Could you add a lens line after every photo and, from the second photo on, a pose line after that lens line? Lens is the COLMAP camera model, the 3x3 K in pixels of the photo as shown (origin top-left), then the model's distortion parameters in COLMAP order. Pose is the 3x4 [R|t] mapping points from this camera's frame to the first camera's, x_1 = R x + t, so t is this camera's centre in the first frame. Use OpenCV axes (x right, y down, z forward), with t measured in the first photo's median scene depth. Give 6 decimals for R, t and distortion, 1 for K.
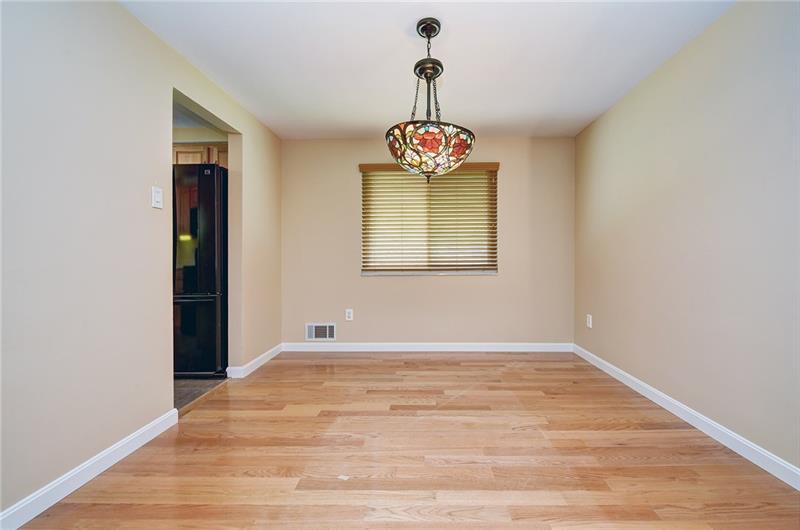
lens RADIAL K [[321.3, 0, 436.4], [0, 321.3, 260.5], [0, 0, 1]] dist [-0.006848, -0.000237]
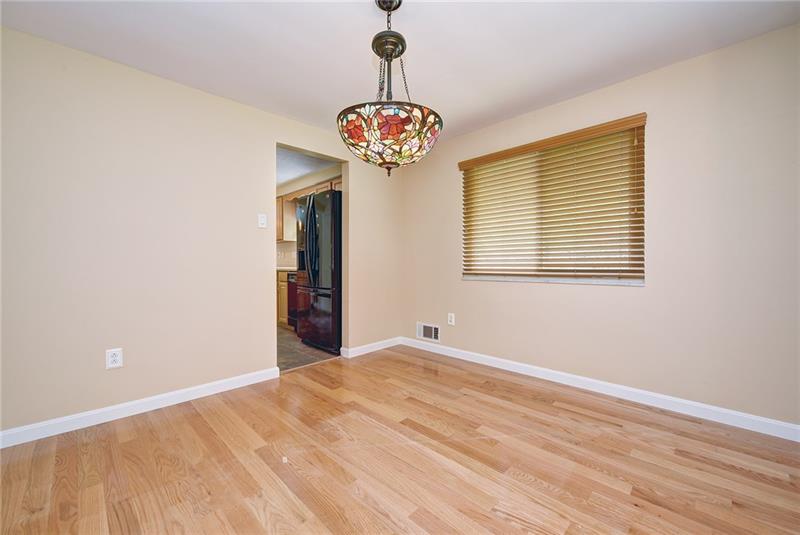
lens RADIAL K [[320.1, 0, 401.7], [0, 320.1, 265.2], [0, 0, 1]] dist [-0.004704, -0.001801]
pose [[0.706093, 0.005830, -0.708095, 0.407084], [-0.001414, 0.999976, 0.006823, -0.001921], [0.708117, -0.003816, 0.706084, 0.267590]]
